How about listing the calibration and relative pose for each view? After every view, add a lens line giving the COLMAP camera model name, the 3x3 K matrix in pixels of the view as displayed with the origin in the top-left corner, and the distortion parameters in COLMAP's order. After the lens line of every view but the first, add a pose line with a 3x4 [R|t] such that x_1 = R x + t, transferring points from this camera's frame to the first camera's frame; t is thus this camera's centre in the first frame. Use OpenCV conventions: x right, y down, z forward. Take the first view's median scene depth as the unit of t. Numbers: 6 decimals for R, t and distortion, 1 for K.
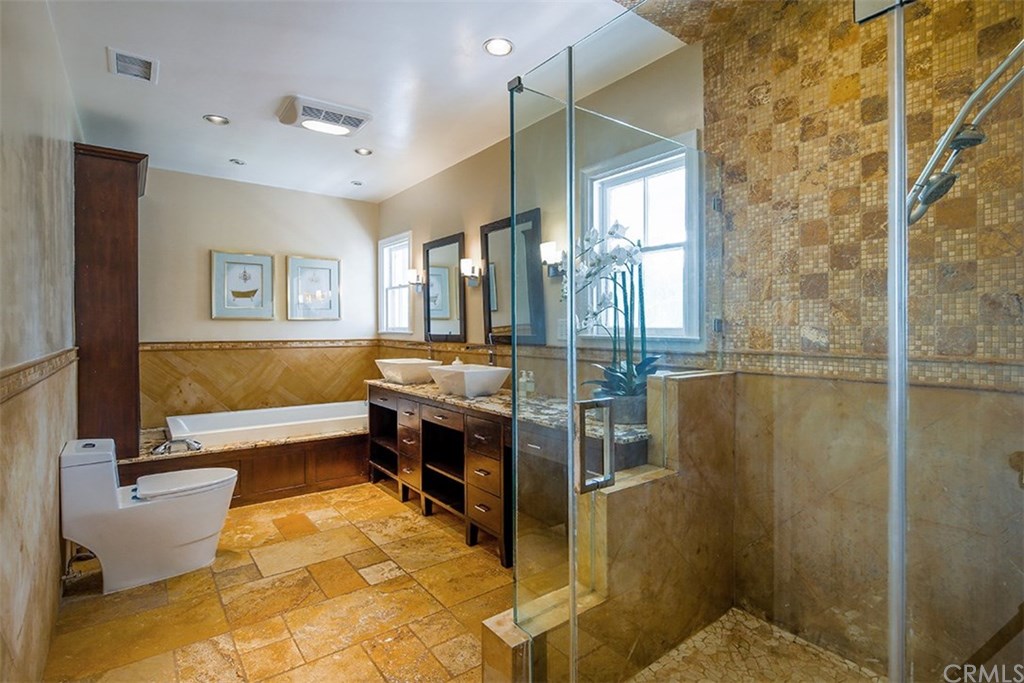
lens RADIAL K [[501.1, 0, 512.6], [0, 501.1, 335.4], [0, 0, 1]] dist [0.004700, -0.003416]
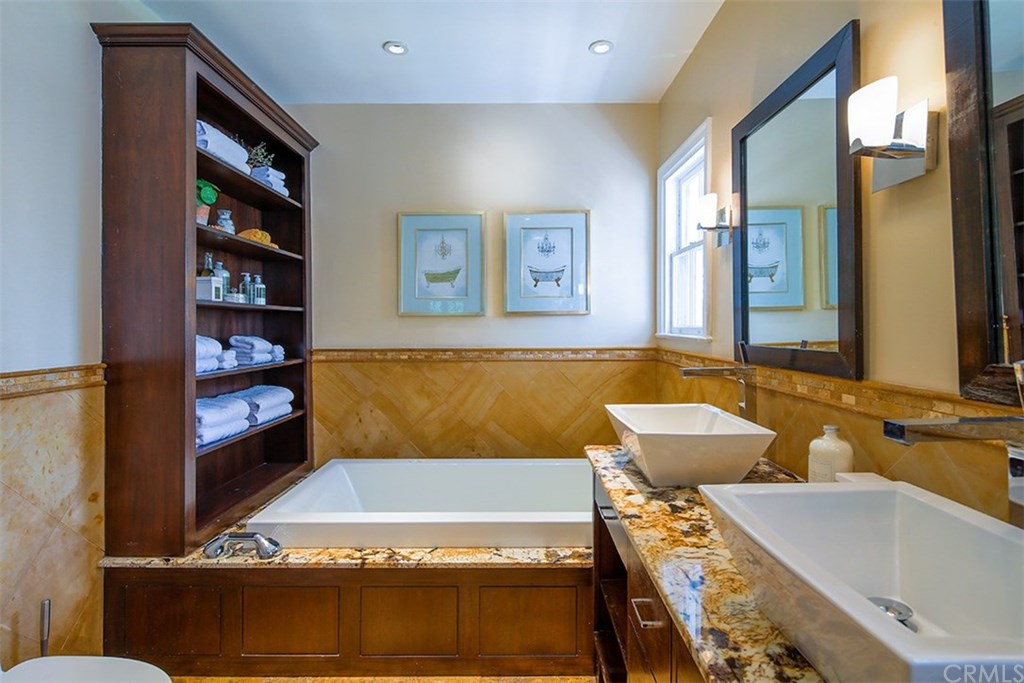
lens RADIAL K [[501.1, 0, 516.1], [0, 501.1, 335.8], [0, 0, 1]] dist [0.004700, -0.003416]
pose [[0.796560, 0.007633, -0.604511, -0.066625], [-0.003631, 0.999963, 0.007842, -0.011458], [0.604548, -0.004051, 0.796558, 0.545372]]
